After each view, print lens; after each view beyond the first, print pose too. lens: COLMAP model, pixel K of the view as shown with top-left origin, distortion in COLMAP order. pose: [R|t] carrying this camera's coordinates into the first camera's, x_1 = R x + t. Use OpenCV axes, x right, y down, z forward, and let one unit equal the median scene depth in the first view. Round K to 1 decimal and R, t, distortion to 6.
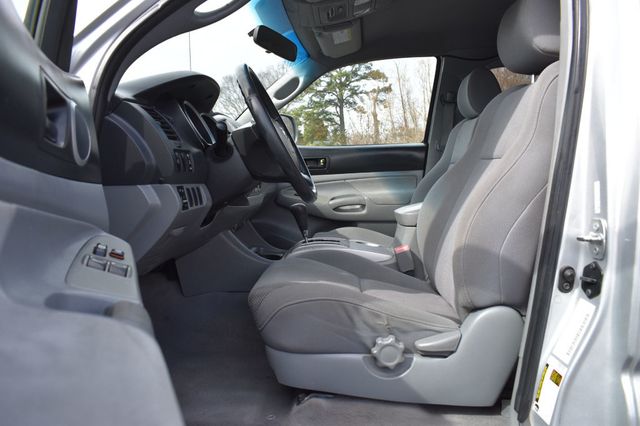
lens RADIAL K [[493.1, 0, 320.0], [0, 493.1, 213.0], [0, 0, 1]] dist [-0.093145, -0.002347]
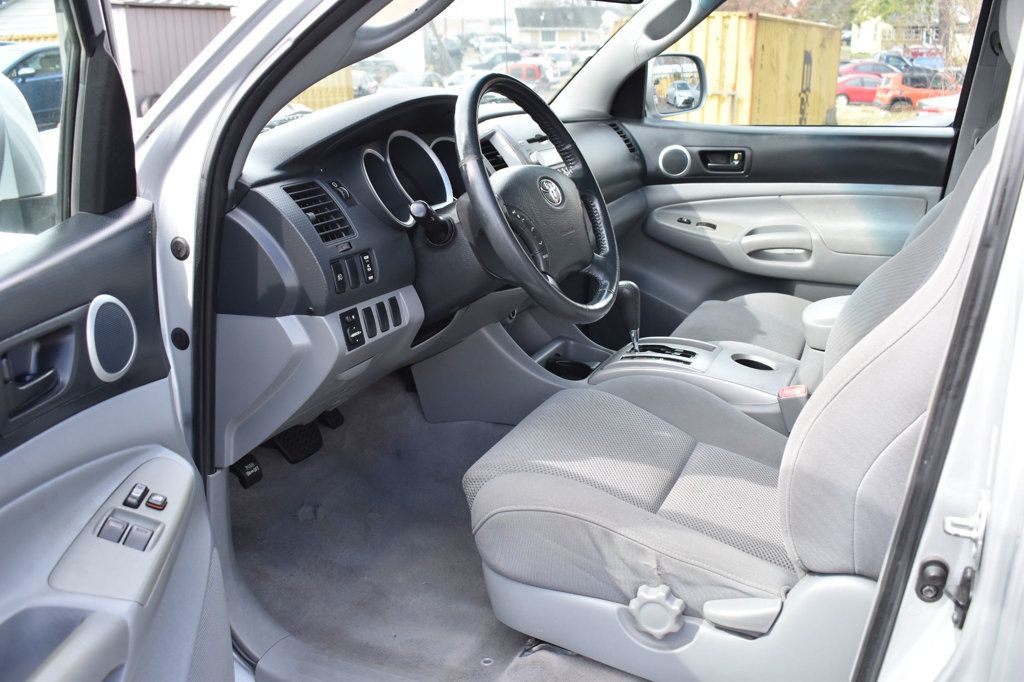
lens RADIAL K [[974.4, 0, 512.0], [0, 974.4, 341.0], [0, 0, 1]] dist [-0.080478, 0.011017]
pose [[0.936251, 0.102649, -0.336002, 0.337556], [-0.032728, 0.977689, 0.207491, -0.280780], [0.349804, -0.183267, 0.918722, -0.096695]]
